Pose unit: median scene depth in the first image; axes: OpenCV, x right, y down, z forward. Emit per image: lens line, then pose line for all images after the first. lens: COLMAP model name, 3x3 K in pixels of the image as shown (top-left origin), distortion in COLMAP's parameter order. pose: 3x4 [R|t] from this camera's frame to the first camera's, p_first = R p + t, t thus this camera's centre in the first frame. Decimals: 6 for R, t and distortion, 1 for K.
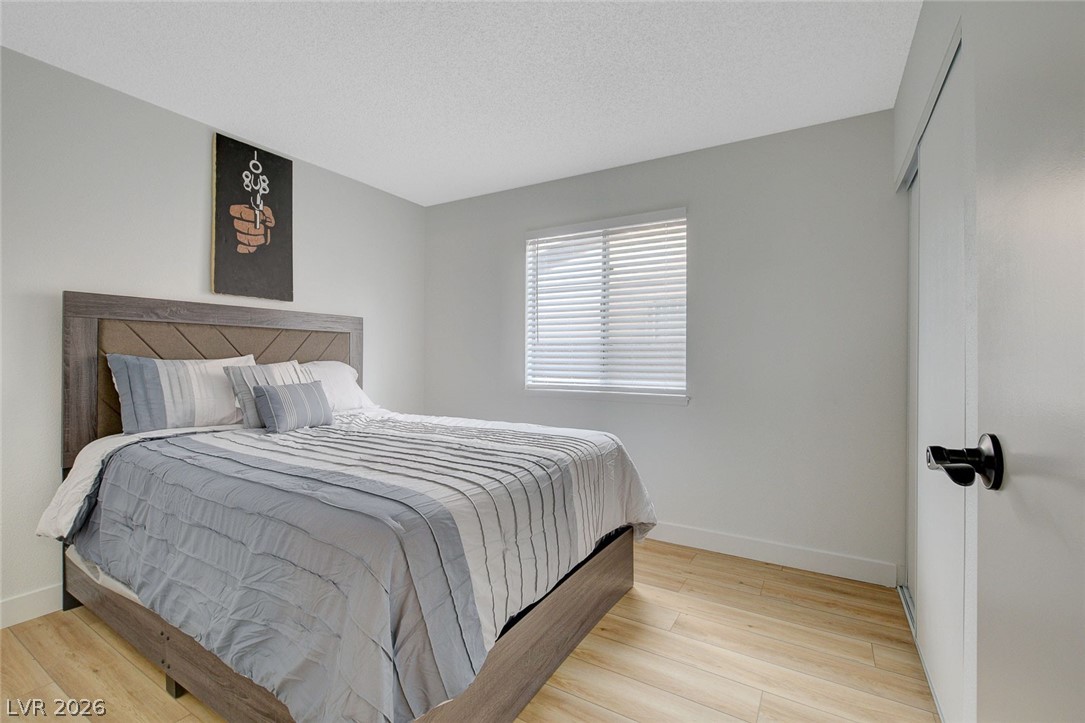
lens RADIAL K [[474.8, 0, 544.3], [0, 474.8, 358.4], [0, 0, 1]] dist [-0.027711, 0.006447]
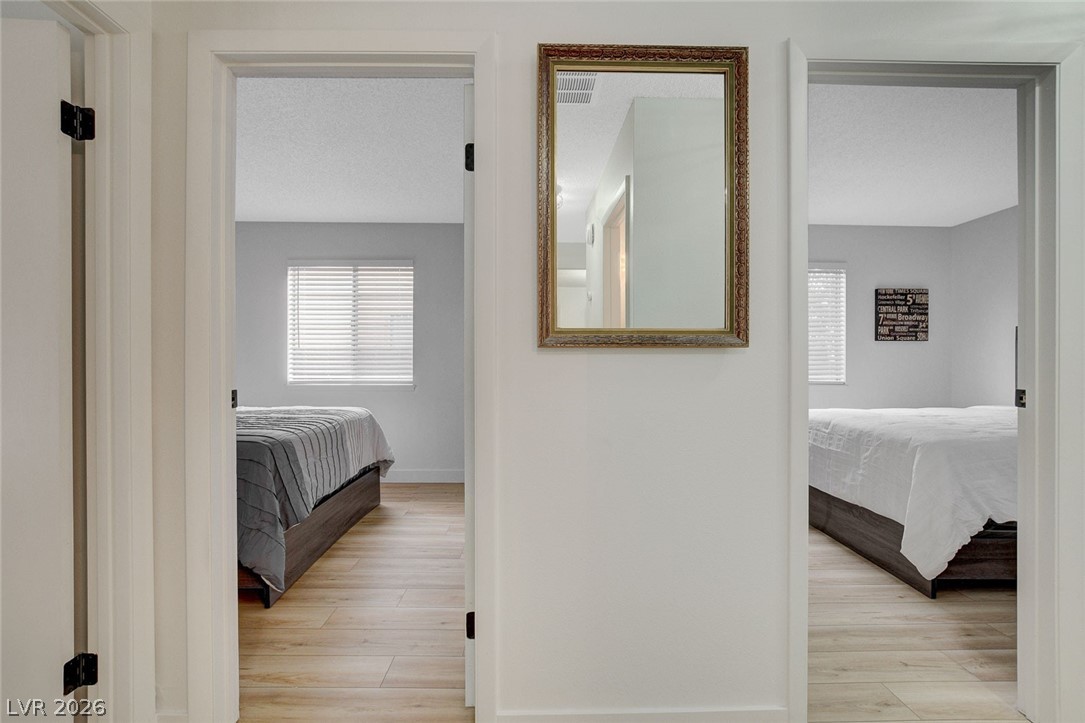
lens RADIAL K [[474.8, 0, 544.3], [0, 474.8, 358.4], [0, 0, 1]] dist [-0.027711, 0.006447]
pose [[0.853316, -0.003291, 0.521383, -0.168684], [0.003433, 0.999994, 0.000694, -0.006605], [-0.521382, 0.001198, 0.853322, -0.654854]]
